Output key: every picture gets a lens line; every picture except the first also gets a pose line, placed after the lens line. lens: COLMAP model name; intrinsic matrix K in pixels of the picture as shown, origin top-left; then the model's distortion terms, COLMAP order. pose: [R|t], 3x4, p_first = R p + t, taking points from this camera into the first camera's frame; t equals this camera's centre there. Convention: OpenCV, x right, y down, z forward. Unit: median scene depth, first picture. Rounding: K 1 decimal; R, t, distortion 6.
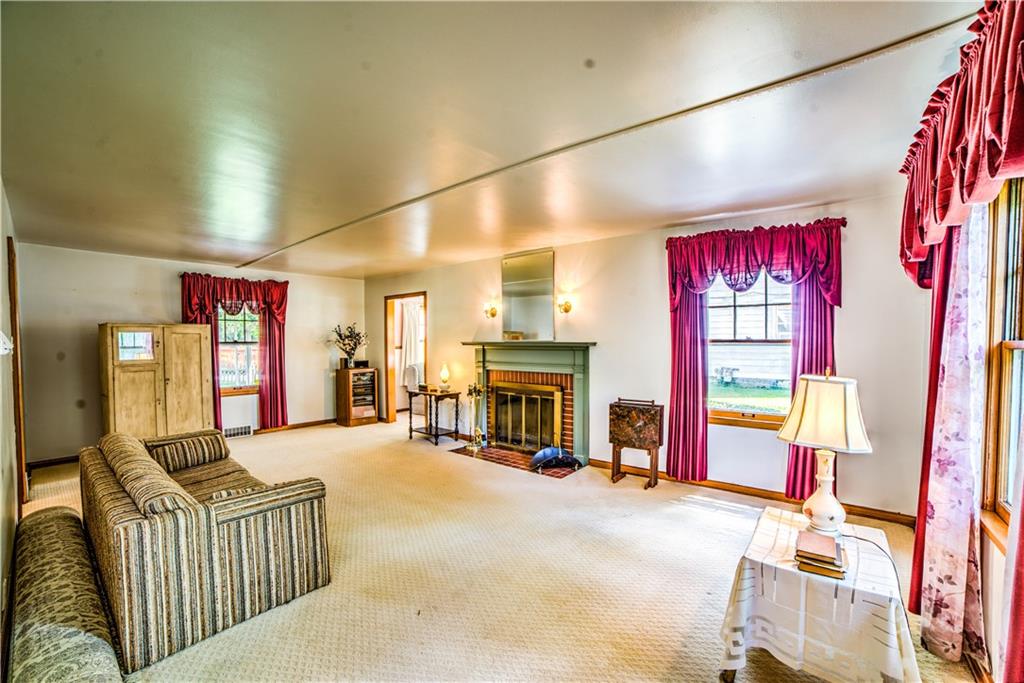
lens RADIAL K [[422.3, 0, 512.6], [0, 422.3, 351.7], [0, 0, 1]] dist [-0.103501, 0.033937]
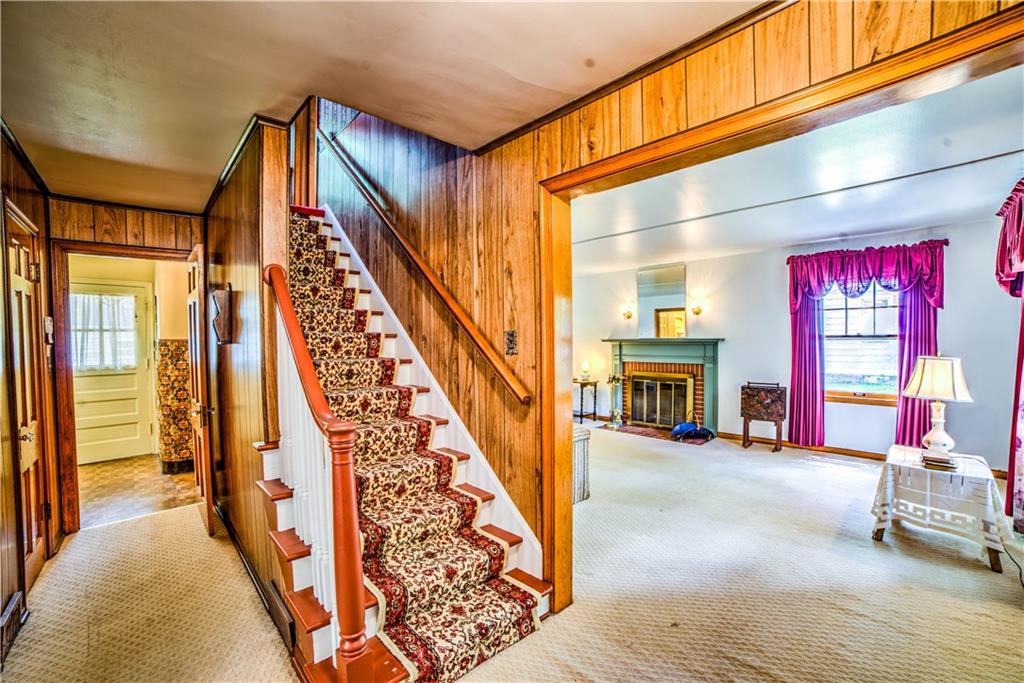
lens RADIAL K [[422.3, 0, 512.6], [0, 422.3, 351.7], [0, 0, 1]] dist [-0.103501, 0.033937]
pose [[0.991499, -0.005623, -0.129994, -0.306304], [0.005942, 0.999980, 0.002073, 0.012631], [0.129980, -0.002827, 0.991513, -0.336935]]
